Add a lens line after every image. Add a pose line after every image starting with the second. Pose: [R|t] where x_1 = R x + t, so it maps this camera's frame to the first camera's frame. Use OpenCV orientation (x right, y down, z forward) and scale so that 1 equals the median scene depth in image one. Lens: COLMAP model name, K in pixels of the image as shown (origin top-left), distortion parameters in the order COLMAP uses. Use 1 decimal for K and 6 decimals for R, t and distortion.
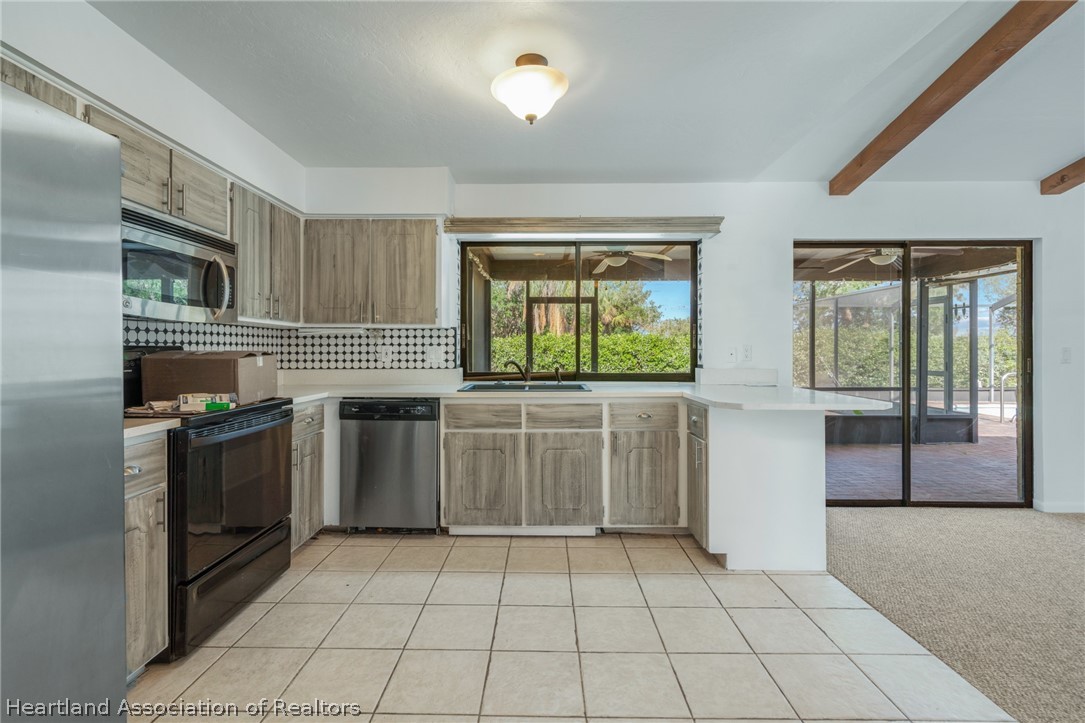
lens RADIAL K [[496.9, 0, 534.2], [0, 496.9, 352.4], [0, 0, 1]] dist [-0.002428, 0.000832]
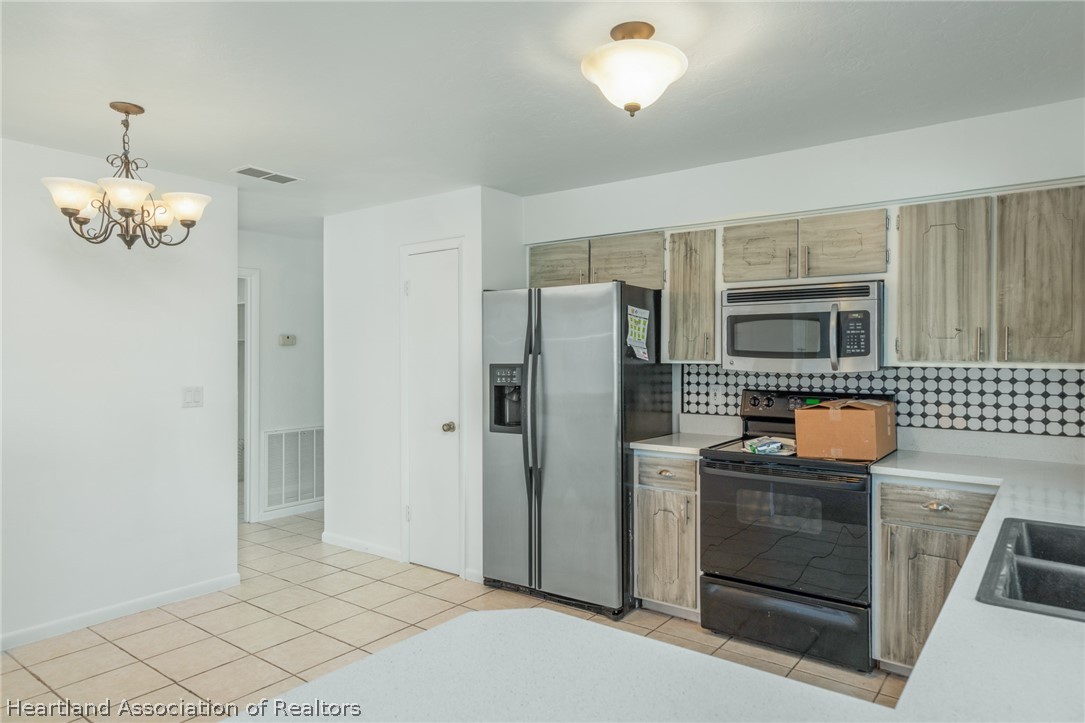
lens RADIAL K [[681.4, 0, 542.1], [0, 681.4, 353.2], [0, 0, 1]] dist [0.015497, -0.001232]
pose [[-0.585031, -0.001364, -0.811009, 0.553198], [-0.004462, 0.999989, 0.001537, -0.066729], [0.810998, 0.004518, -0.585031, 0.915410]]
